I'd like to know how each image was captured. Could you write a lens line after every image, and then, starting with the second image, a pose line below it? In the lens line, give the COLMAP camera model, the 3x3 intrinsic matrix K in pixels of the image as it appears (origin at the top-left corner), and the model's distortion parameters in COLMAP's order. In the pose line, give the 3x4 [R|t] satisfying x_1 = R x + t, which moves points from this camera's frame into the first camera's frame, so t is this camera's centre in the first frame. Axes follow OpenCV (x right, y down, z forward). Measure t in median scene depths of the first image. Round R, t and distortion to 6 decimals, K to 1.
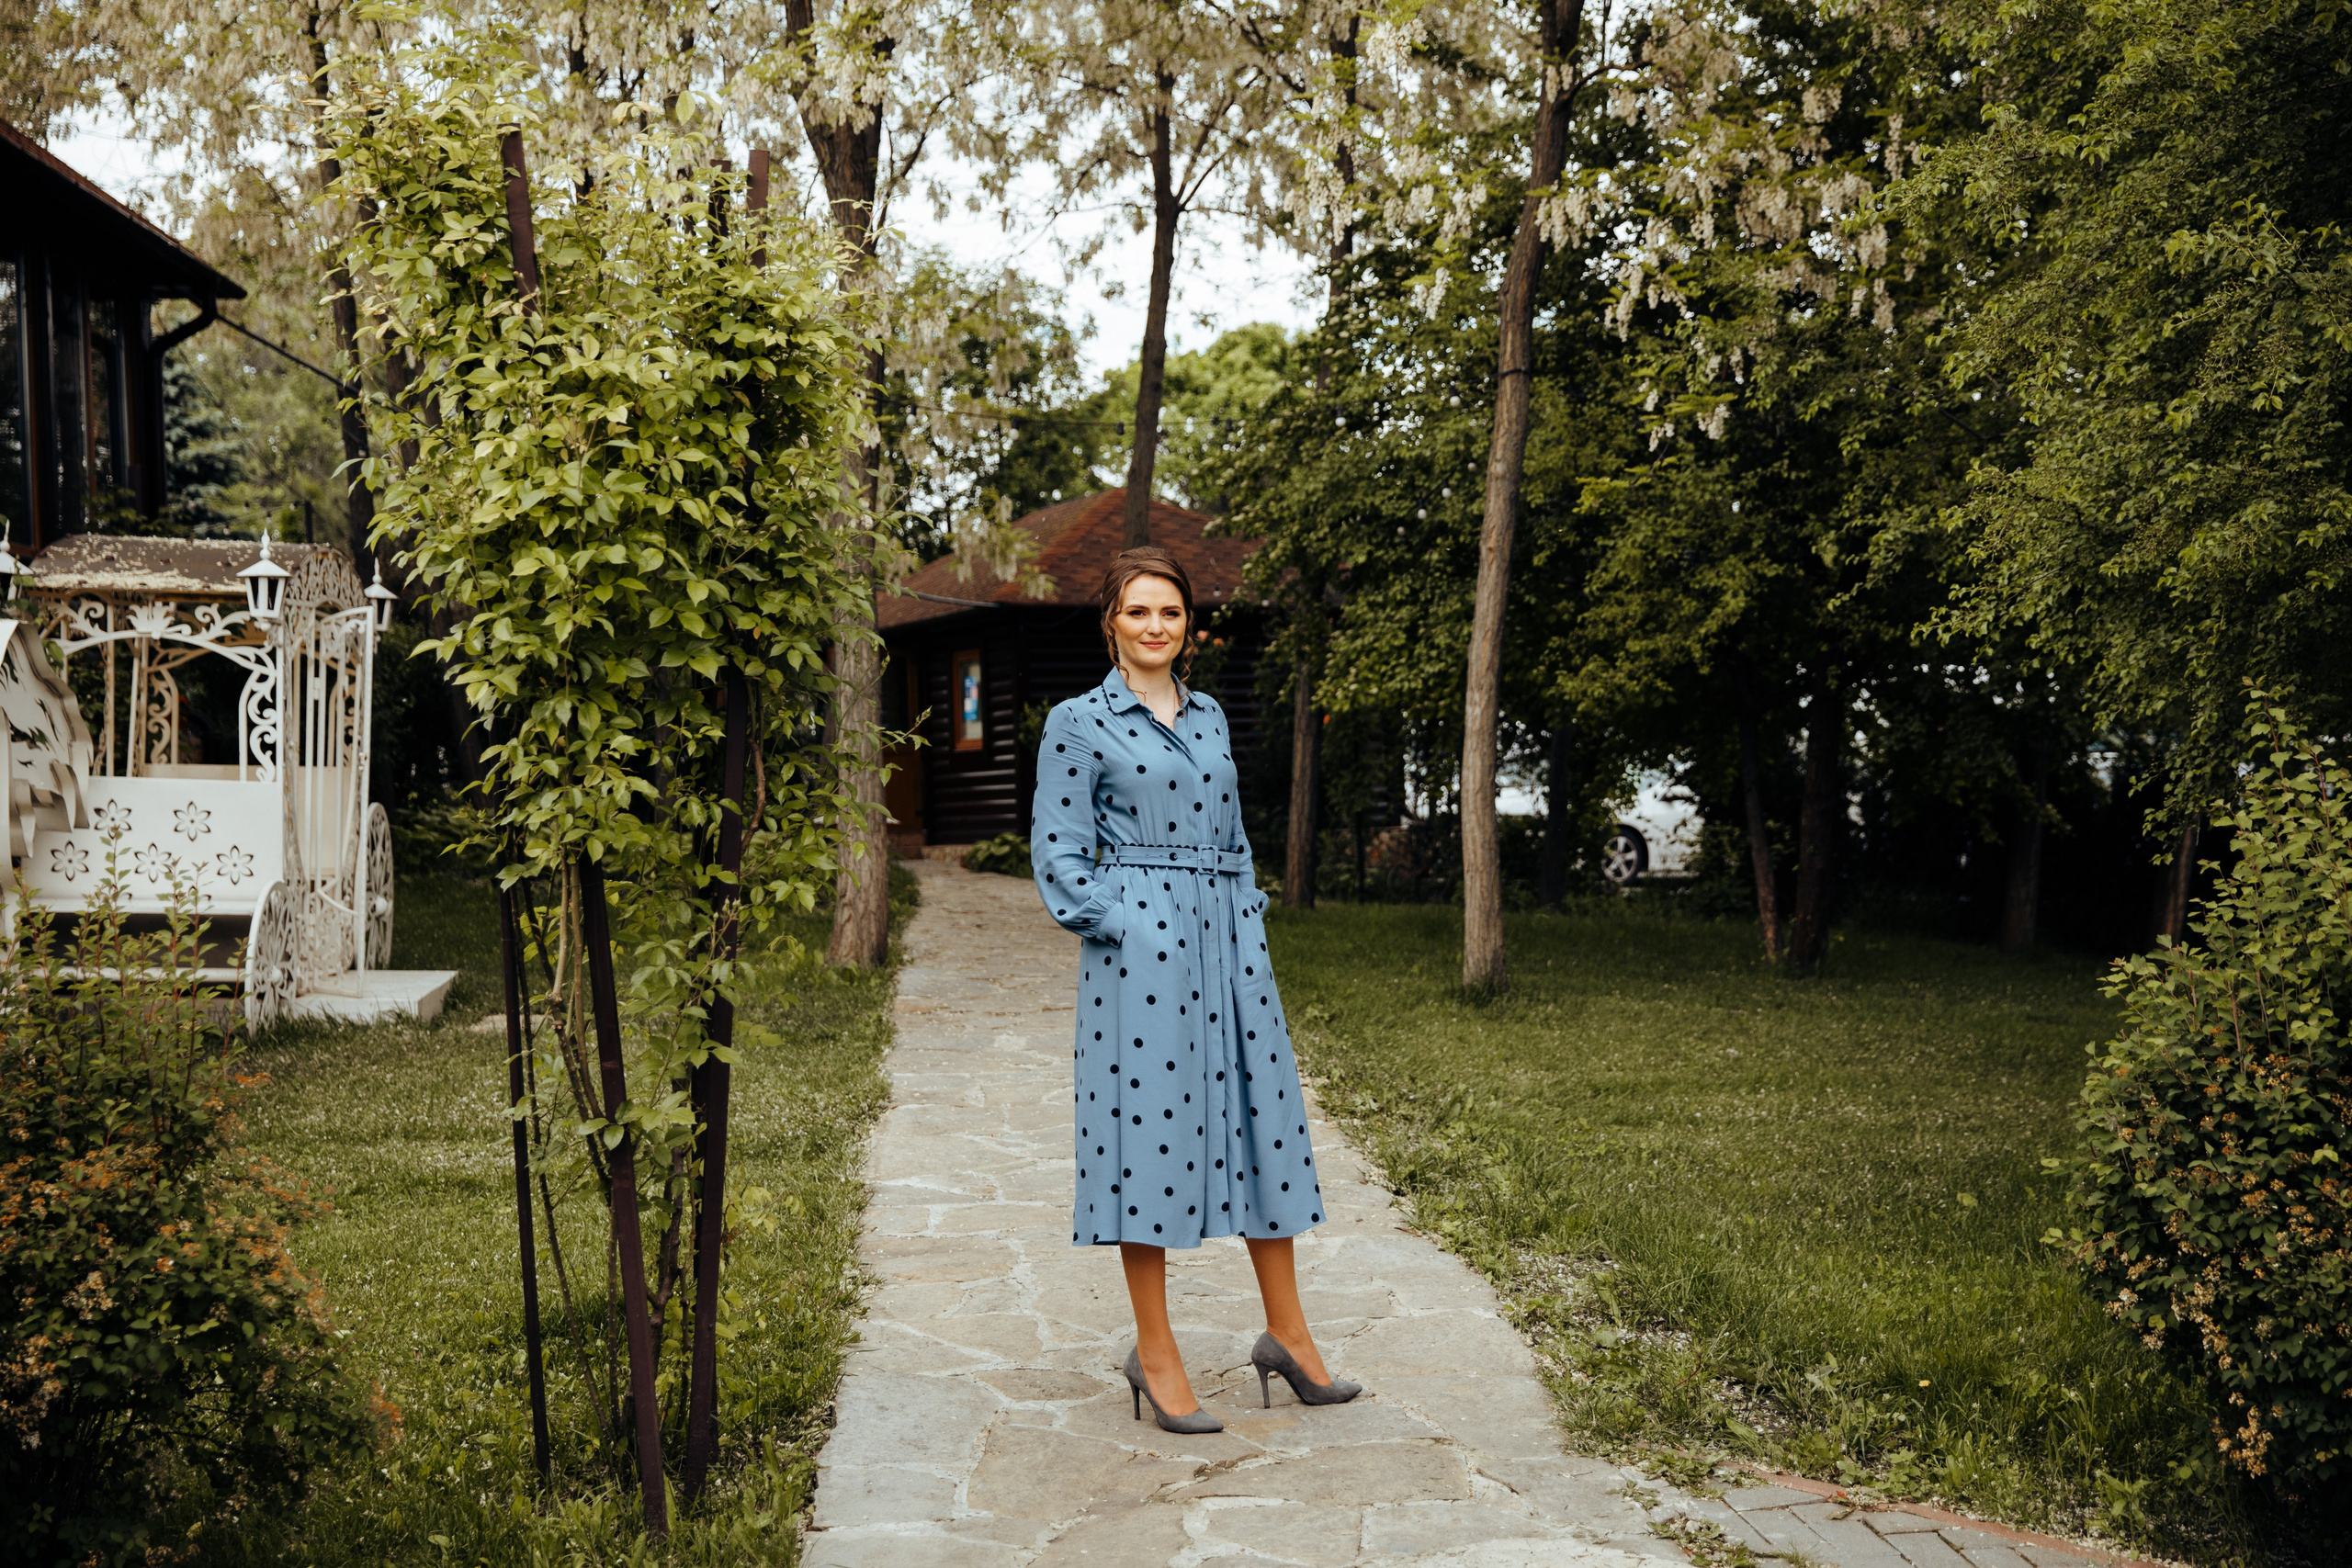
lens RADIAL K [[2820.6, 0, 1176.0], [0, 2820.6, 784.0], [0, 0, 1]] dist [0.074855, -0.015102]
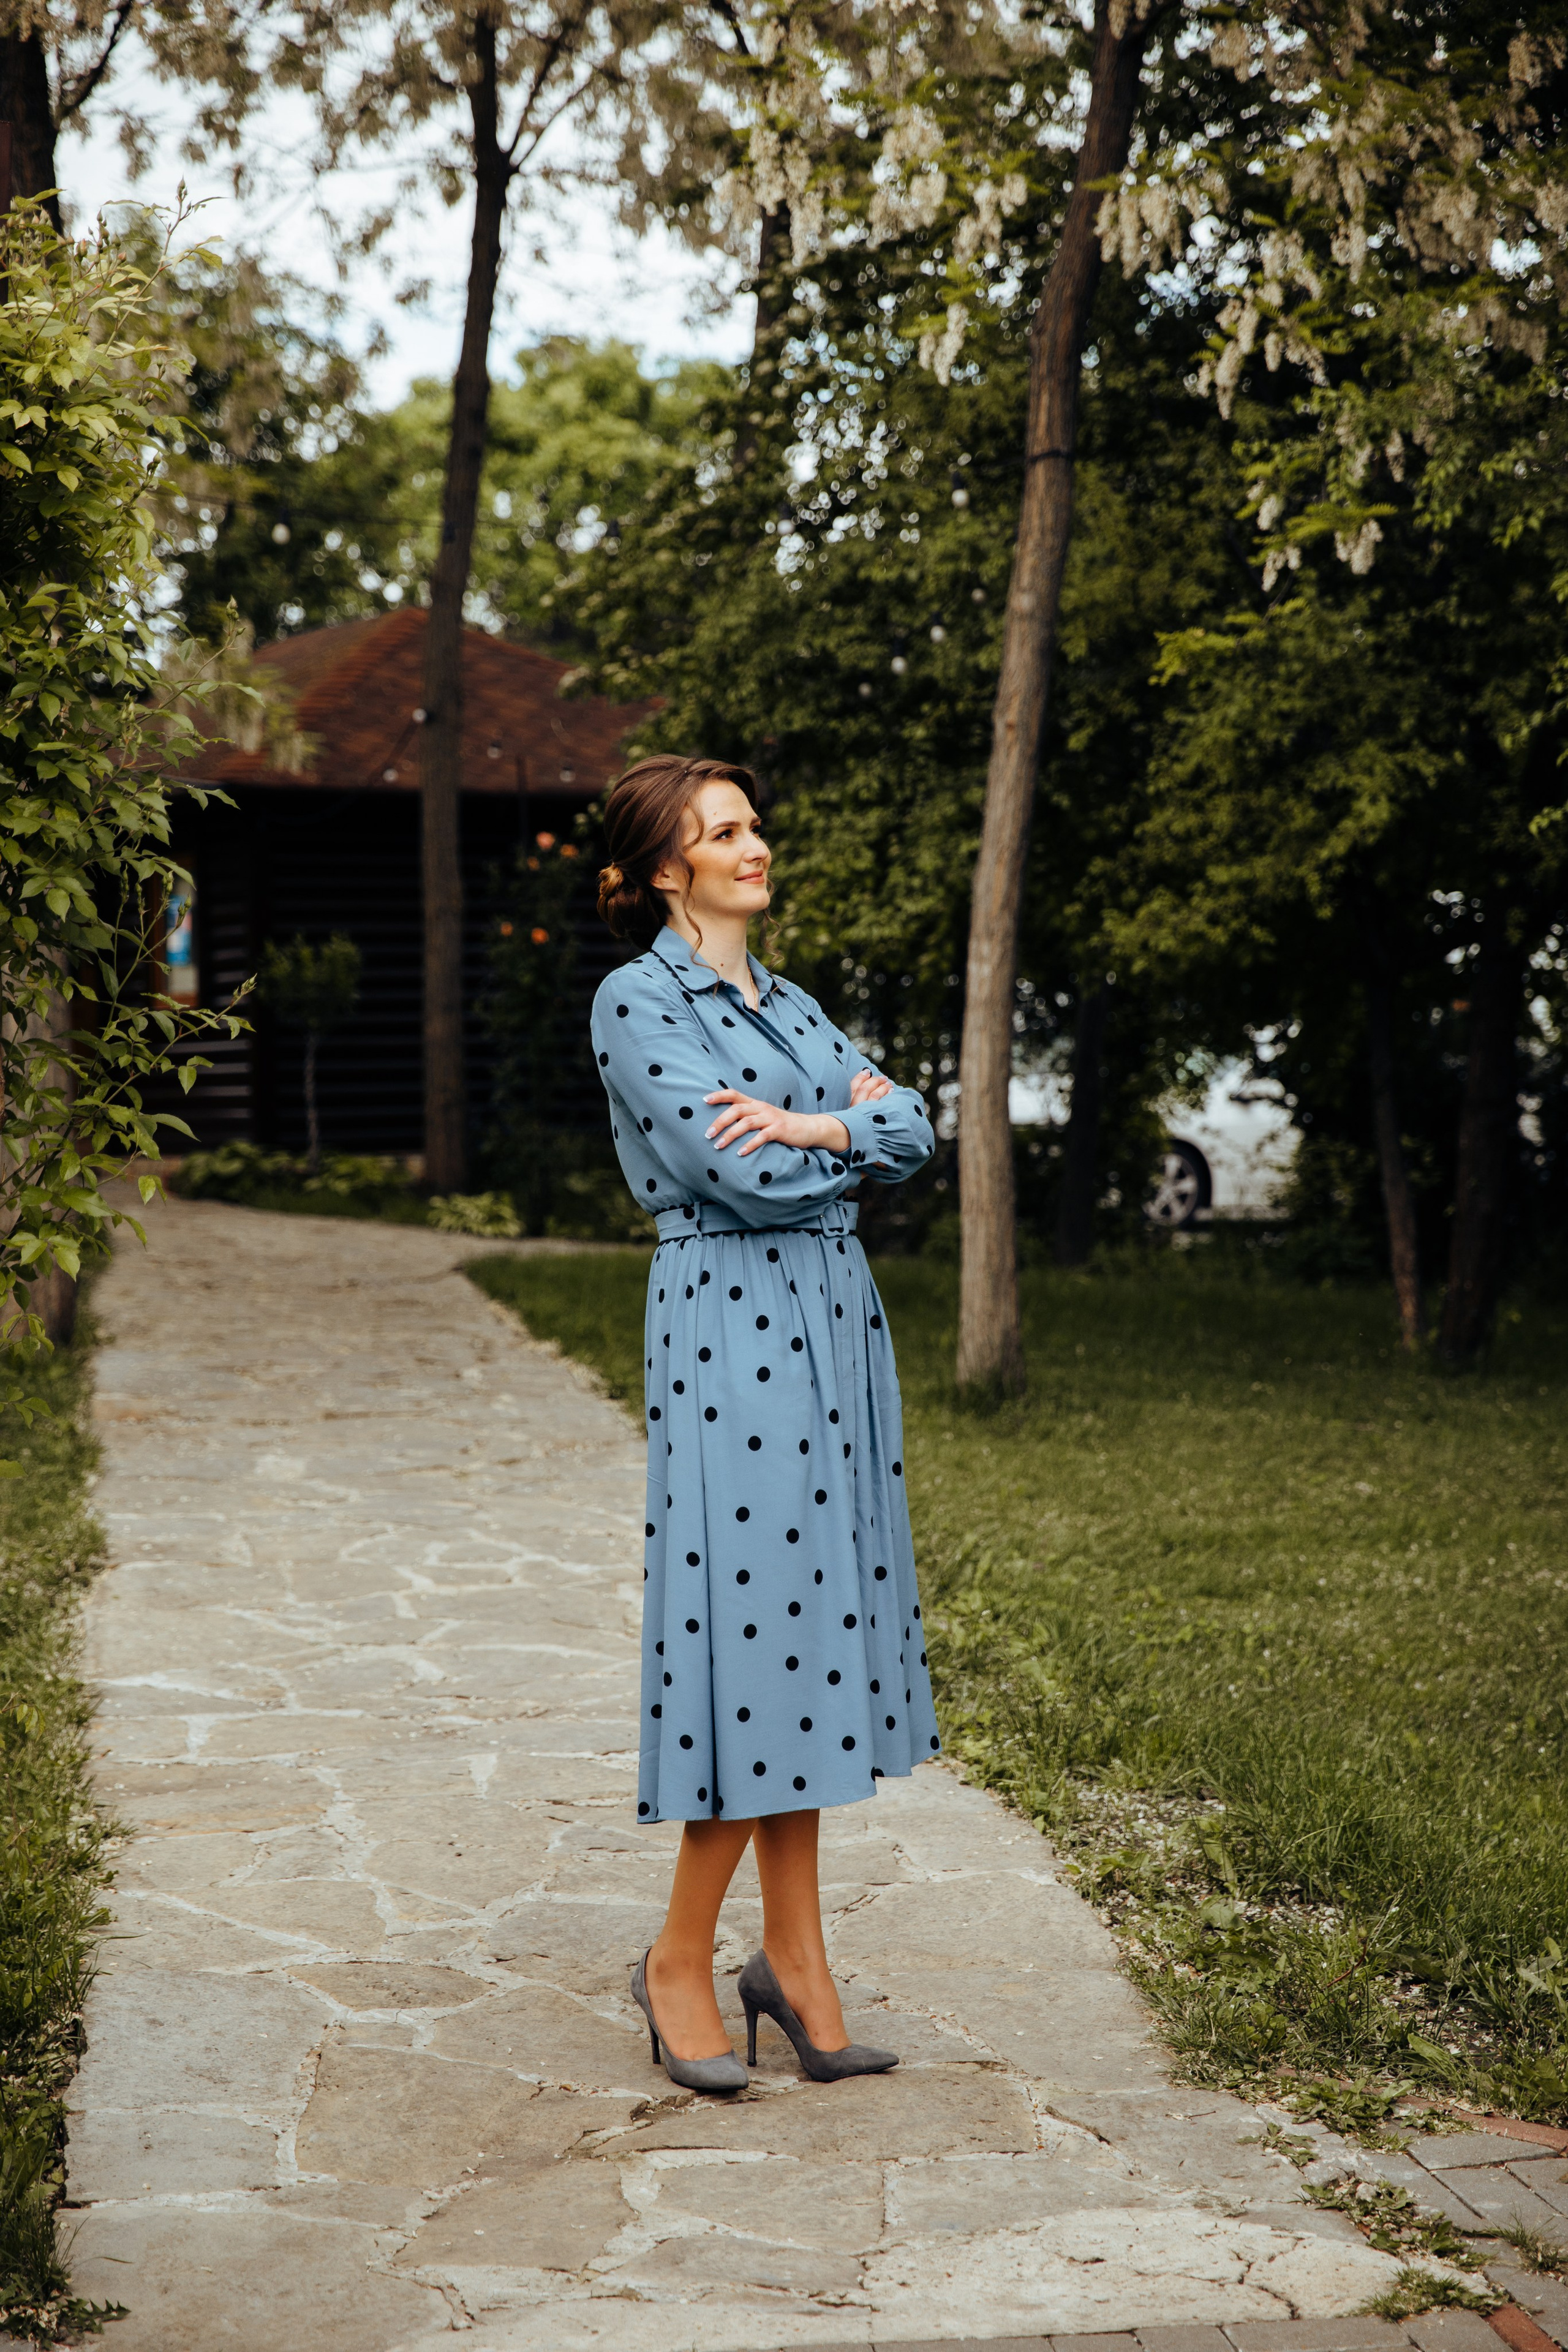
lens RADIAL K [[4357.4, 0, 760.9], [0, 4357.4, 1180.7], [0, 0, 1]] dist [0.242204, 0.054147]
pose [[0.997636, 0.010867, 0.067854, -0.029869], [-0.012701, 0.999564, 0.026669, -0.006377], [-0.067534, -0.027467, 0.997339, -0.036143]]
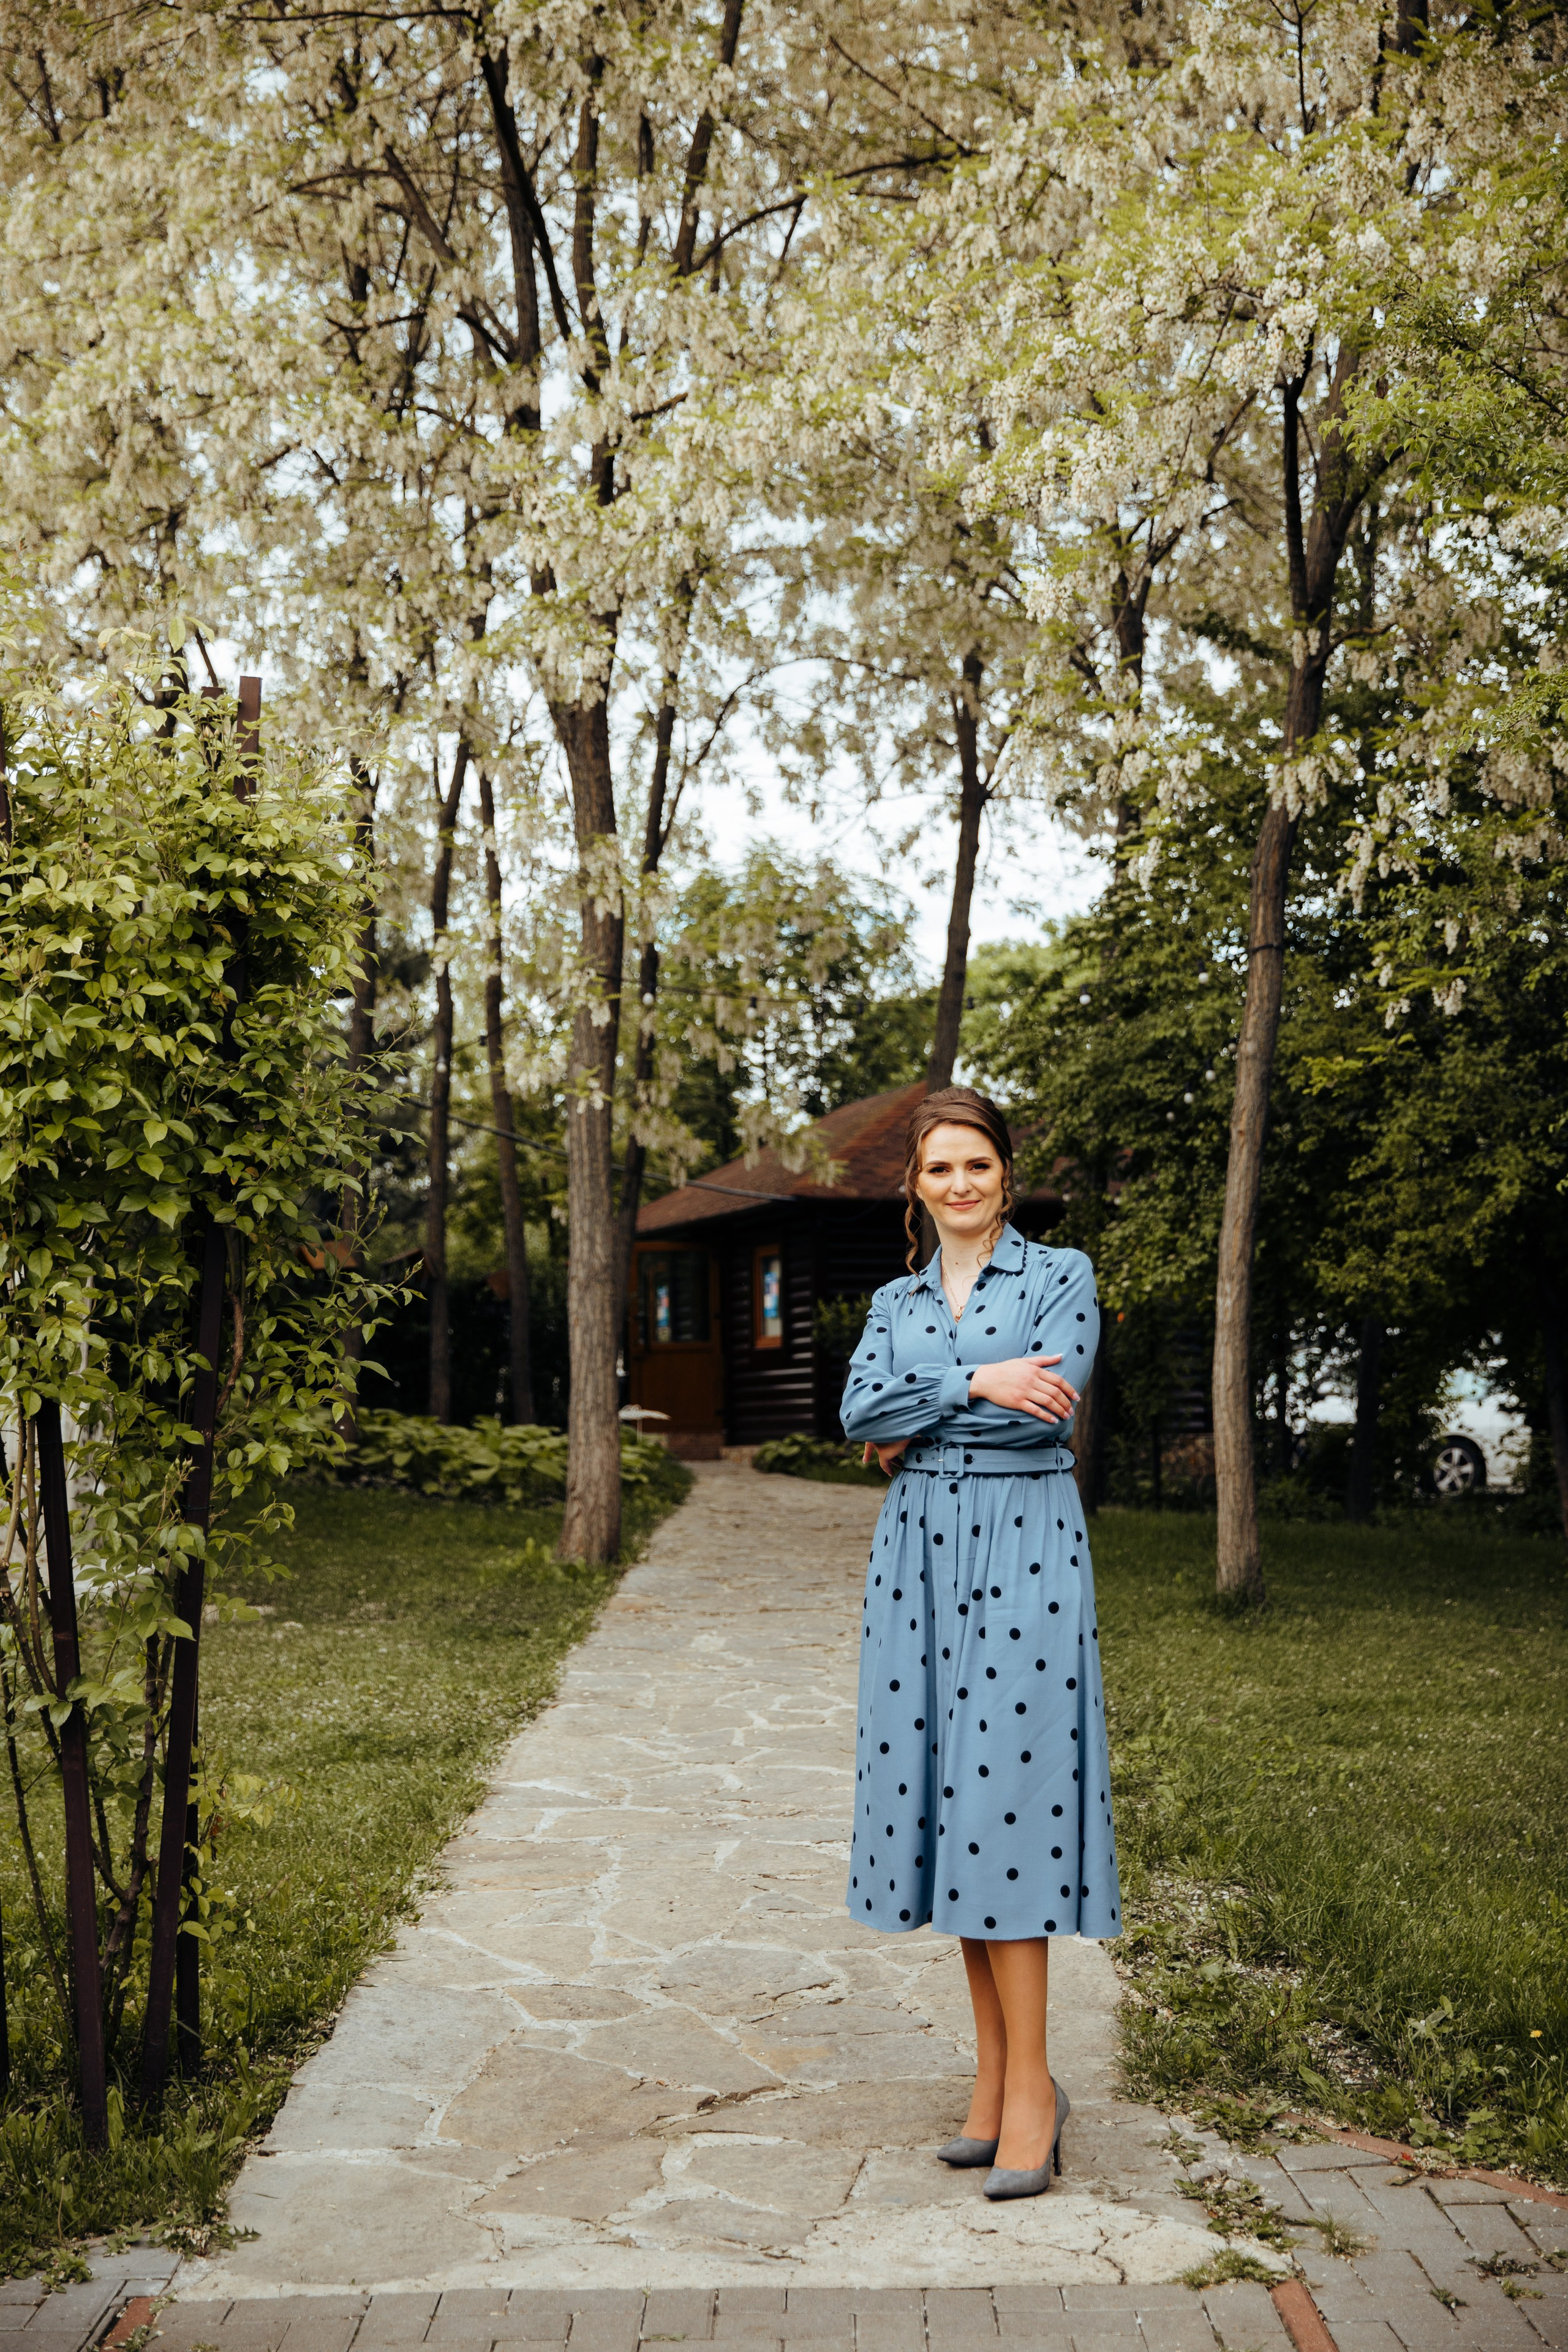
lens RADIAL K [[2879.1, 0, 771.1], [0, 2879.1, 1184.9], [0, 0, 1]] dist [0.064913, 0.062239]
pose [[0.995222, 0.005154, -0.097502, 0.097839], [-0.012190, 0.997351, -0.071709, 0.012382], [0.096874, 0.072555, 0.992649, 0.046658]]
